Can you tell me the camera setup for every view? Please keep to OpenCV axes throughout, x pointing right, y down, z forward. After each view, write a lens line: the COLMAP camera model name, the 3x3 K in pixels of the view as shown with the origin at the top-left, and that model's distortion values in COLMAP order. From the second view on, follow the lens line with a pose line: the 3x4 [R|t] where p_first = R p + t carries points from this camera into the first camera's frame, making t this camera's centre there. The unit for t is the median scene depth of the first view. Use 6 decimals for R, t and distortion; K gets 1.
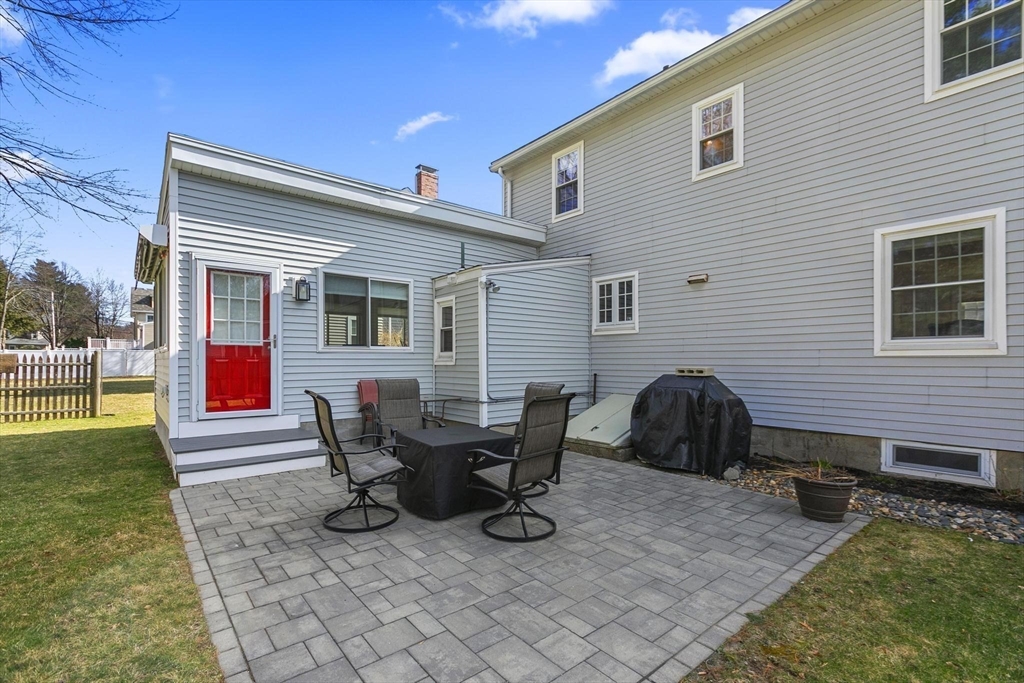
lens RADIAL K [[460.4, 0, 517.1], [0, 460.4, 351.6], [0, 0, 1]] dist [0.000610, -0.000554]
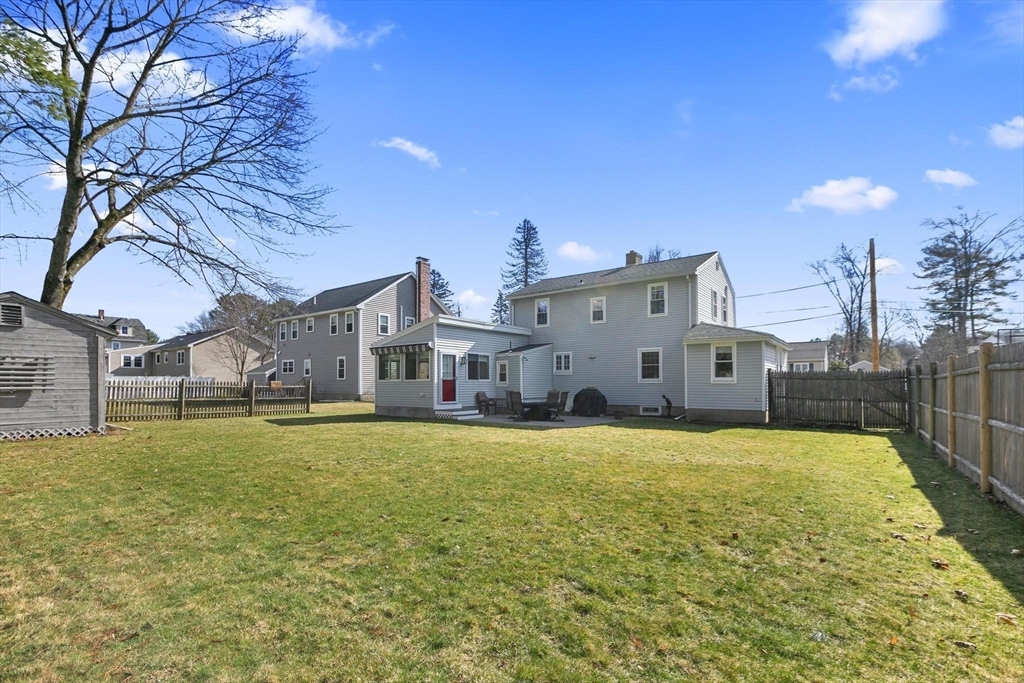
lens RADIAL K [[452.8, 0, 514.0], [0, 452.8, 345.1], [0, 0, 1]] dist [0.002063, -0.000166]
pose [[0.977705, 0.017483, 0.209256, -0.626344], [-0.003836, 0.997849, -0.065445, -0.036657], [-0.209950, 0.063183, 0.975668, -1.535162]]
